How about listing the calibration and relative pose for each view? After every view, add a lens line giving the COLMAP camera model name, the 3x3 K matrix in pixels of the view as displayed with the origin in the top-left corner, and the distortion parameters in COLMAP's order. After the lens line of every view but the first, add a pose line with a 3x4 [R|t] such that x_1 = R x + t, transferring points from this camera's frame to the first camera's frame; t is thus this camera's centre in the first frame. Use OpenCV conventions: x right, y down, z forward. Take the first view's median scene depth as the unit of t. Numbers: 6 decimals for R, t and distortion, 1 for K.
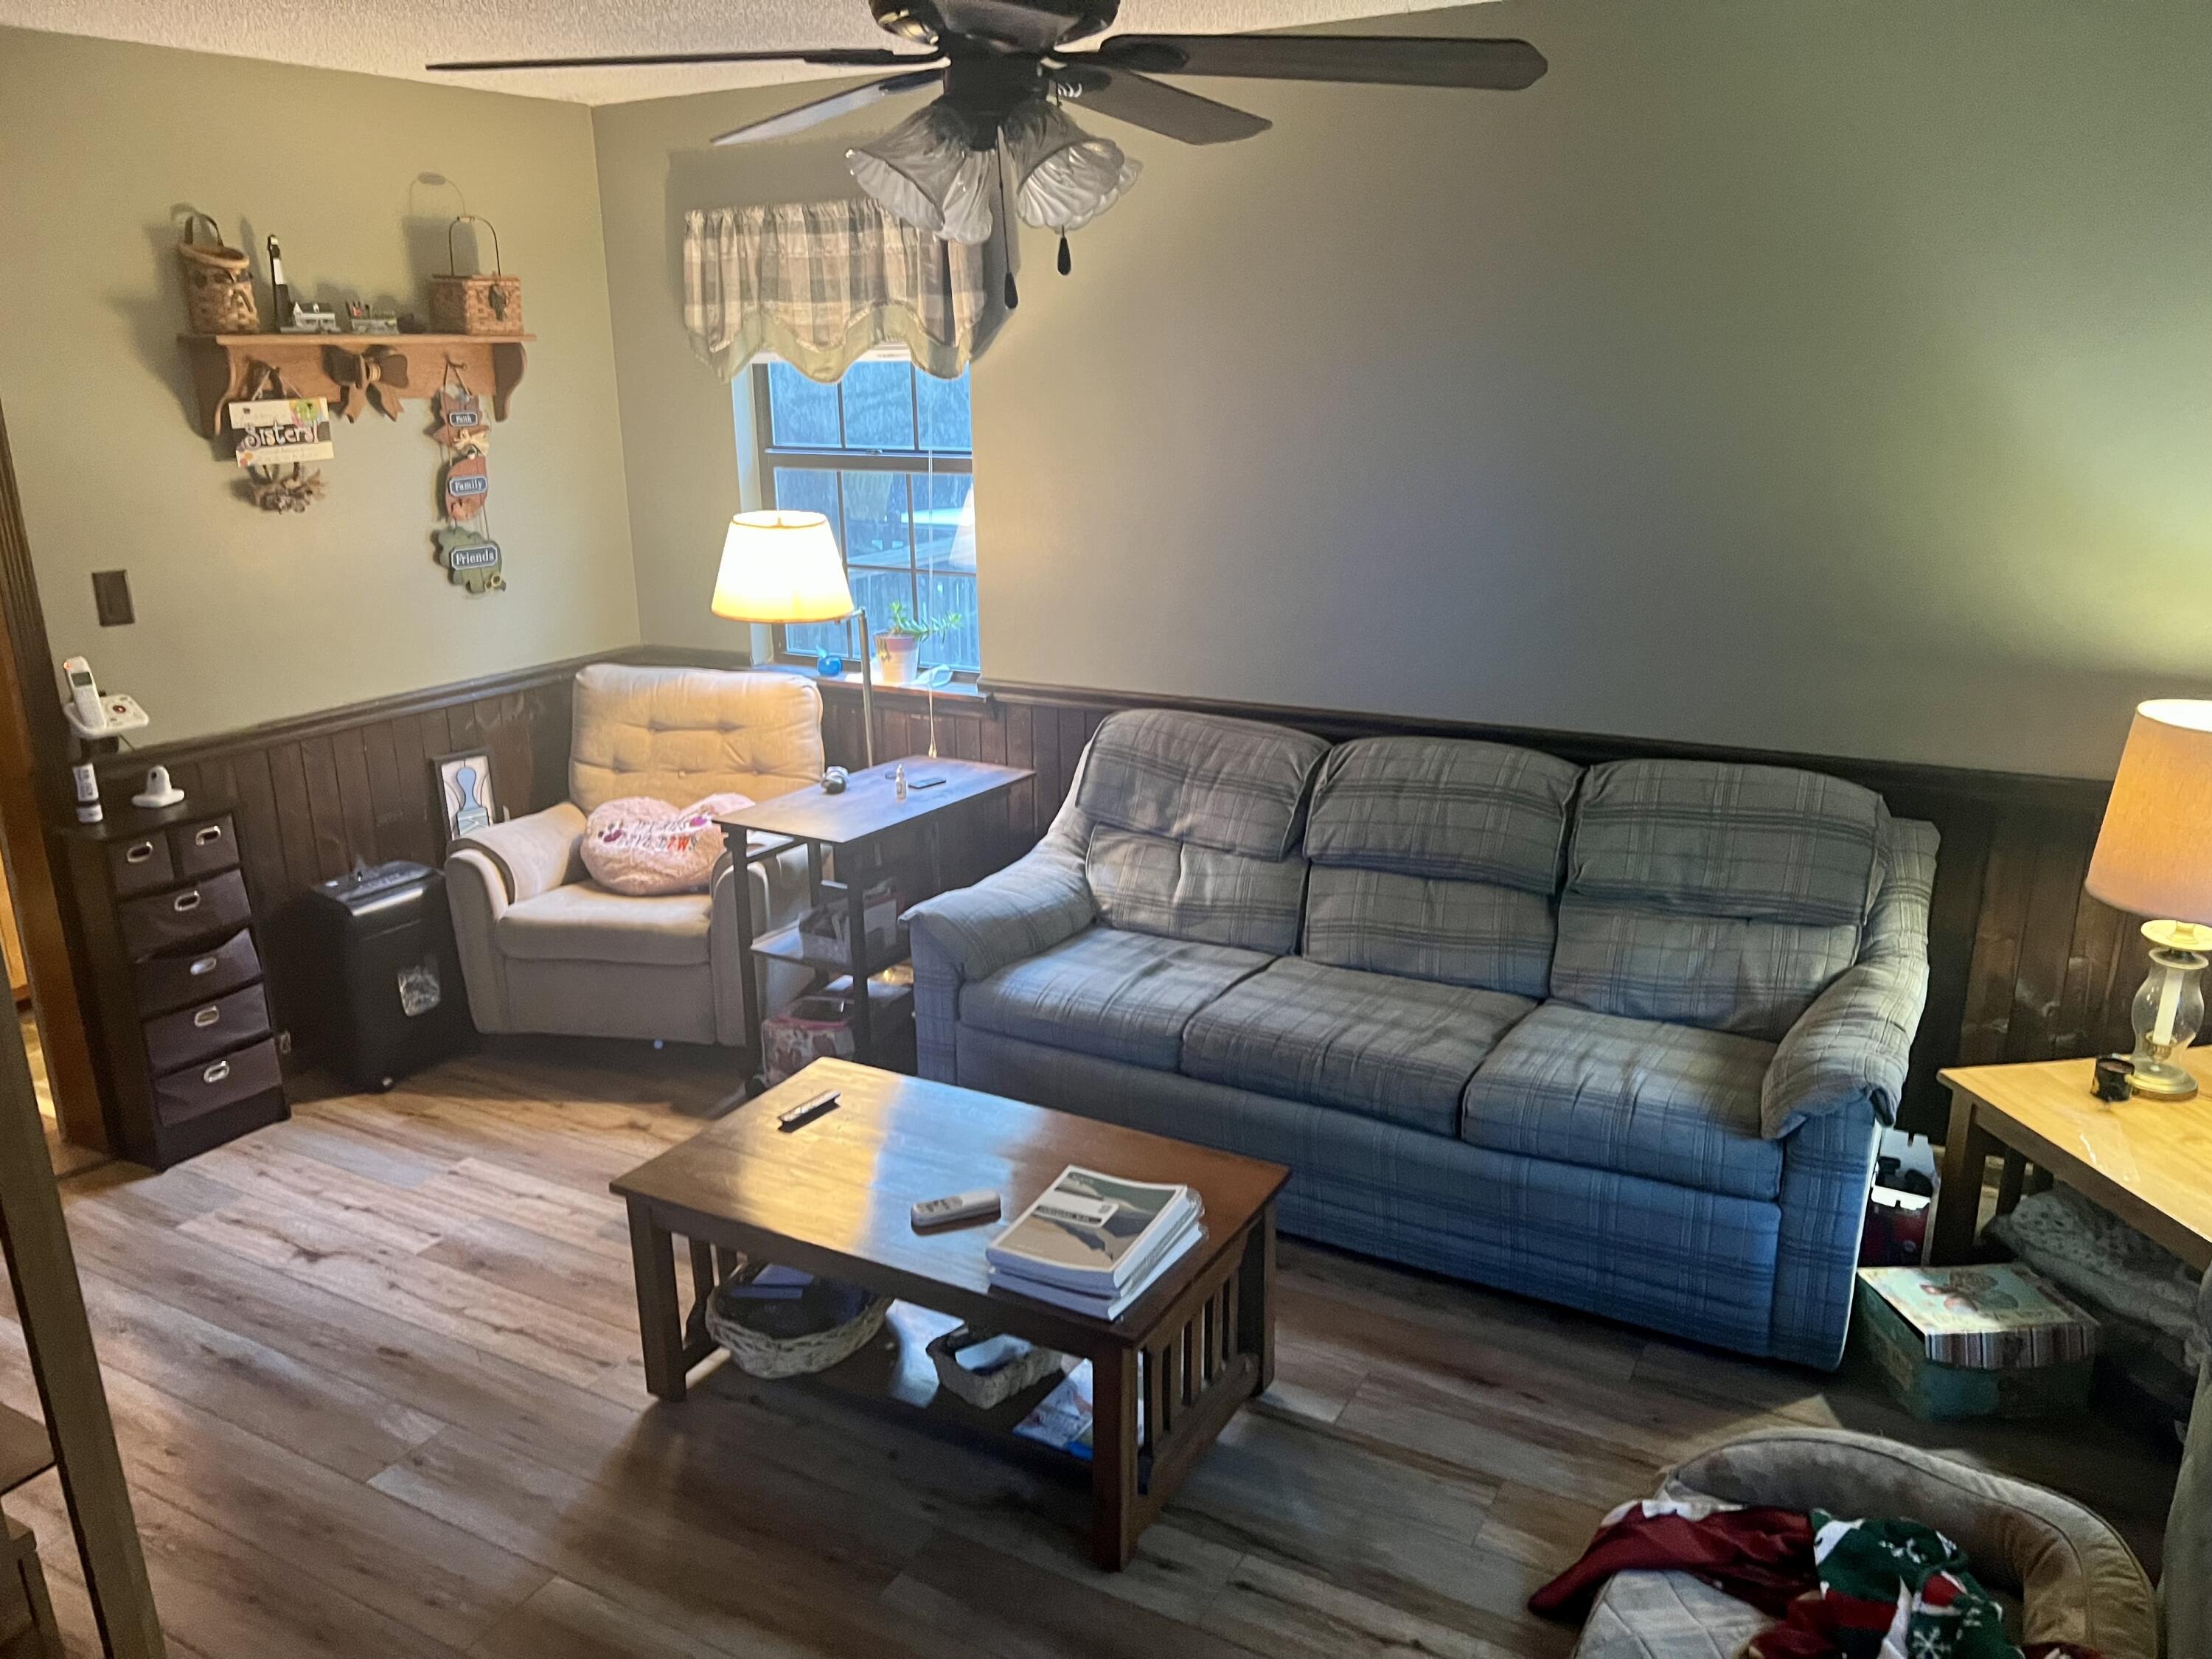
lens RADIAL K [[1642.5, 0, 1114.8], [0, 1642.5, 834.1], [0, 0, 1]] dist [0.118214, -0.185297]
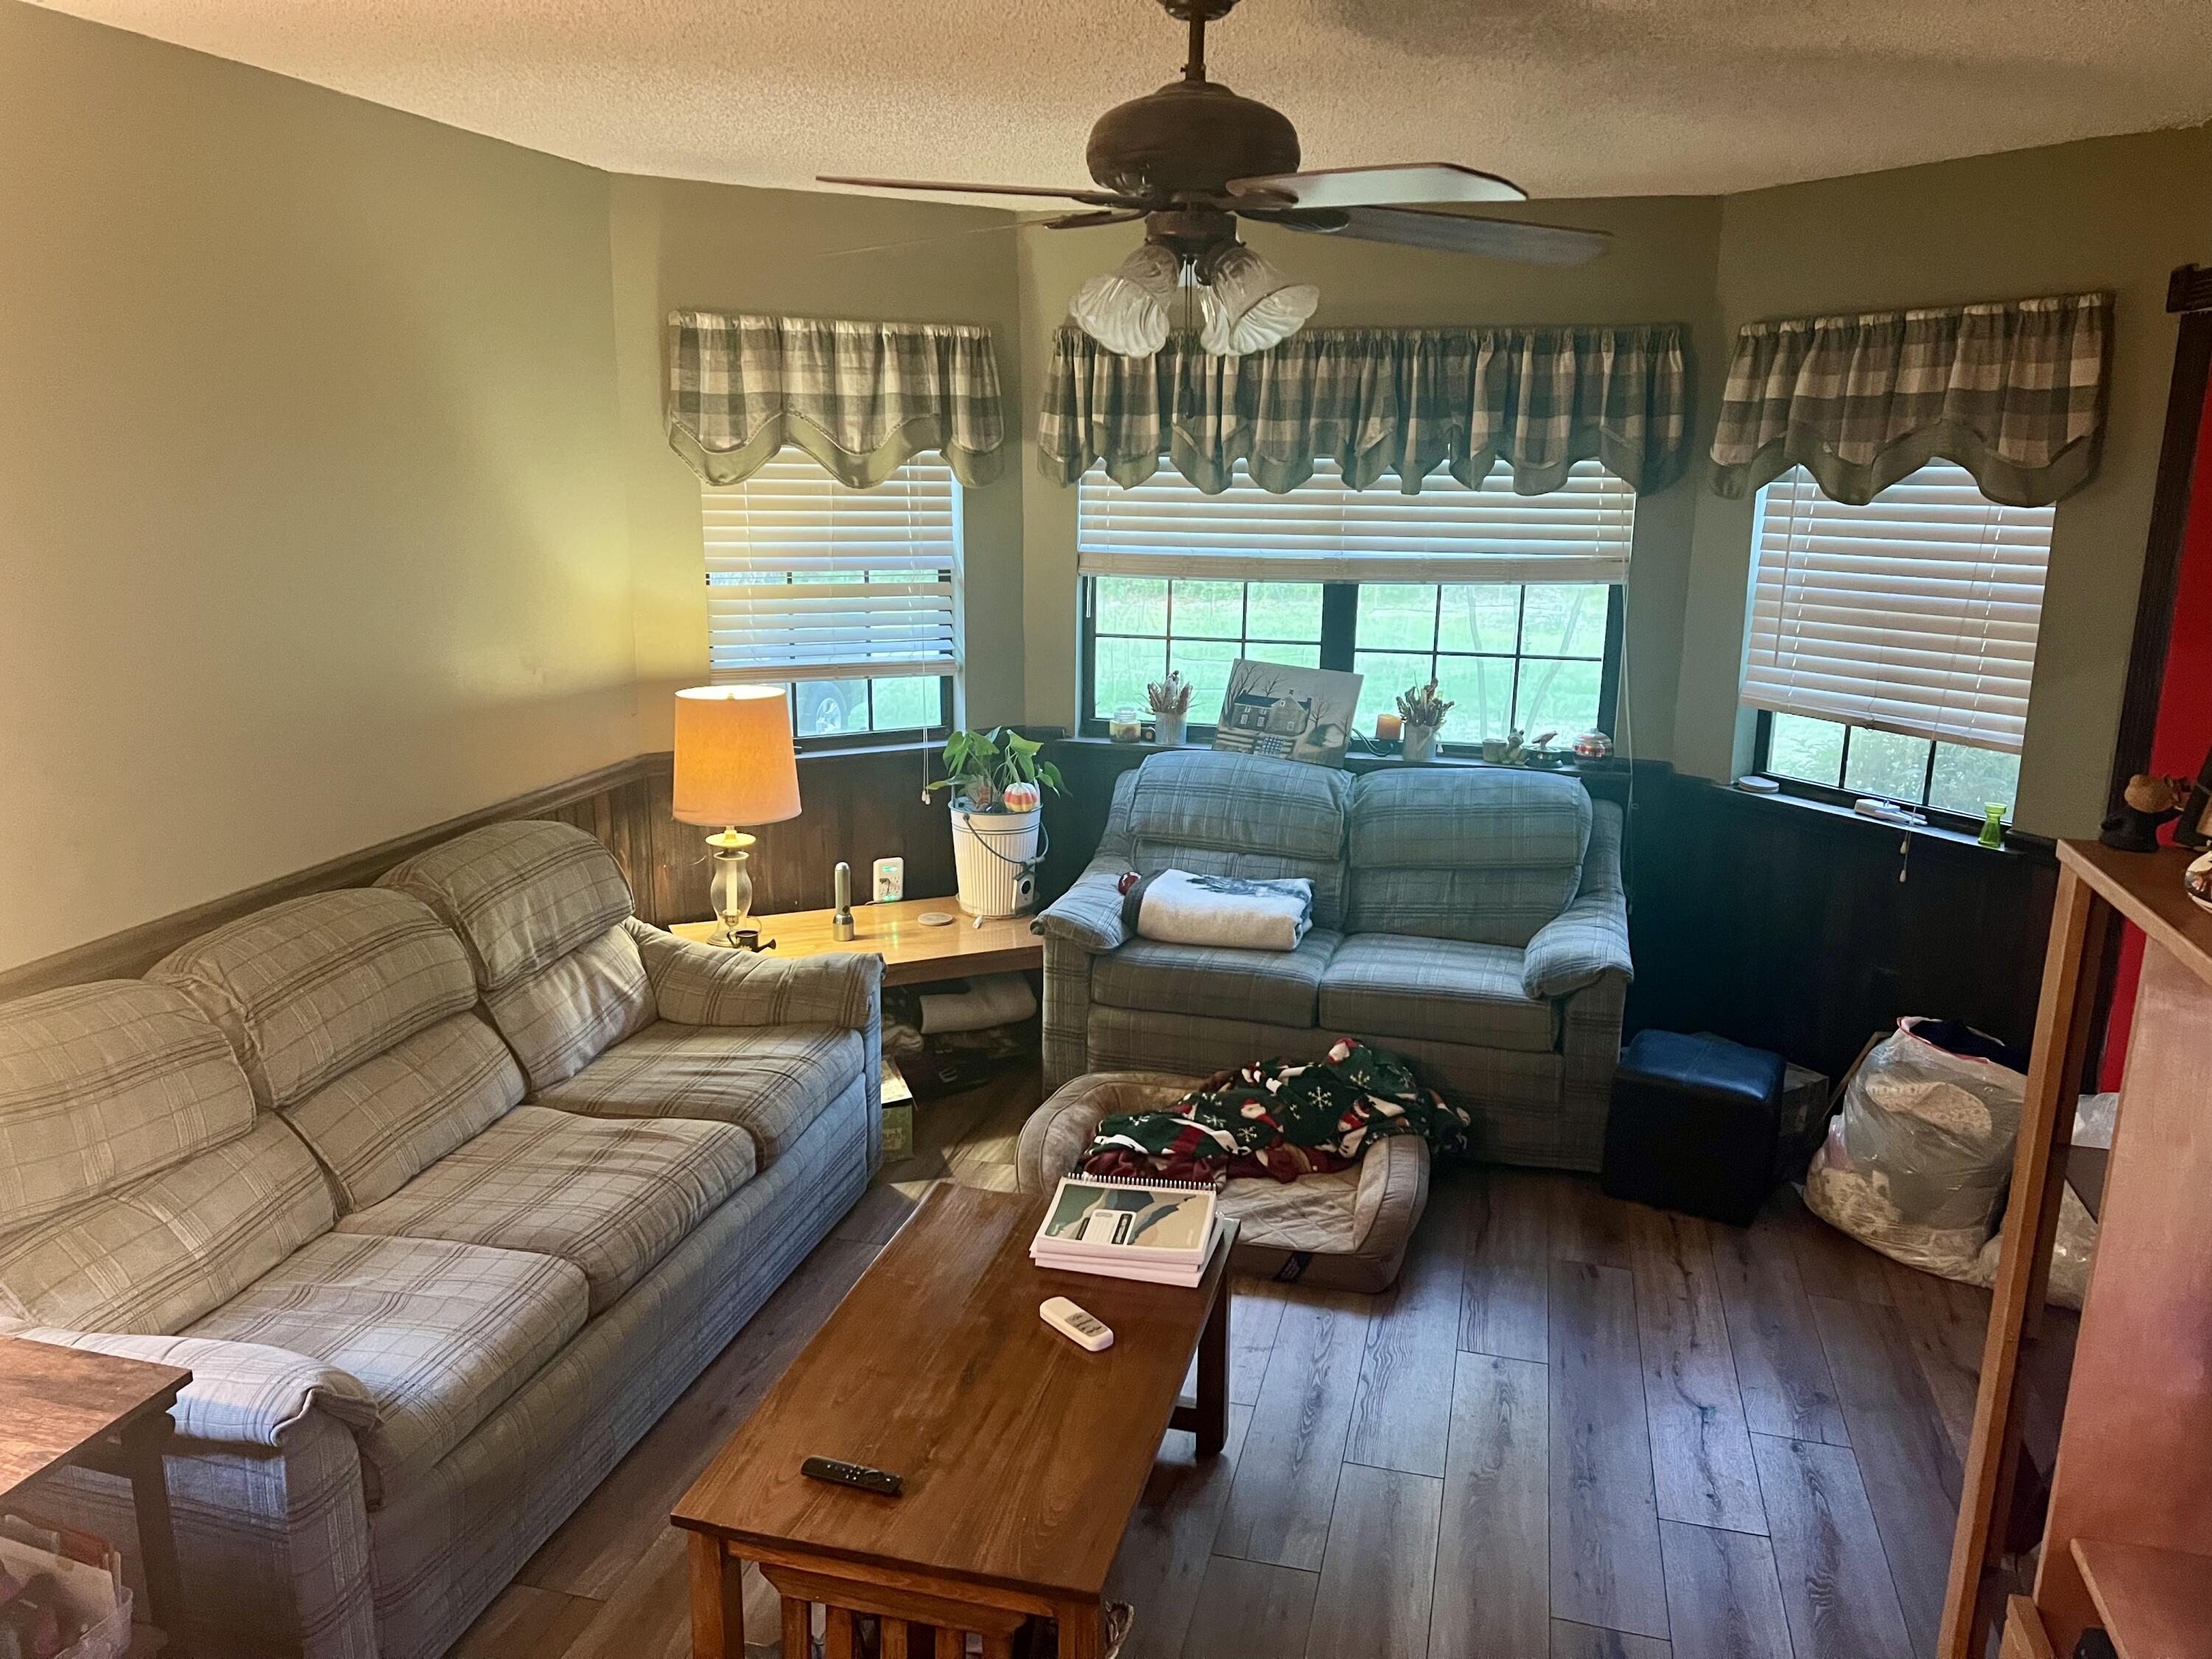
lens RADIAL K [[1642.5, 0, 1114.8], [0, 1642.5, 834.1], [0, 0, 1]] dist [0.118214, -0.185297]
pose [[-0.247572, -0.213818, 0.944981, -0.811526], [0.276076, 0.919342, 0.280345, -0.252377], [-0.928703, 0.330292, -0.168574, 0.908369]]
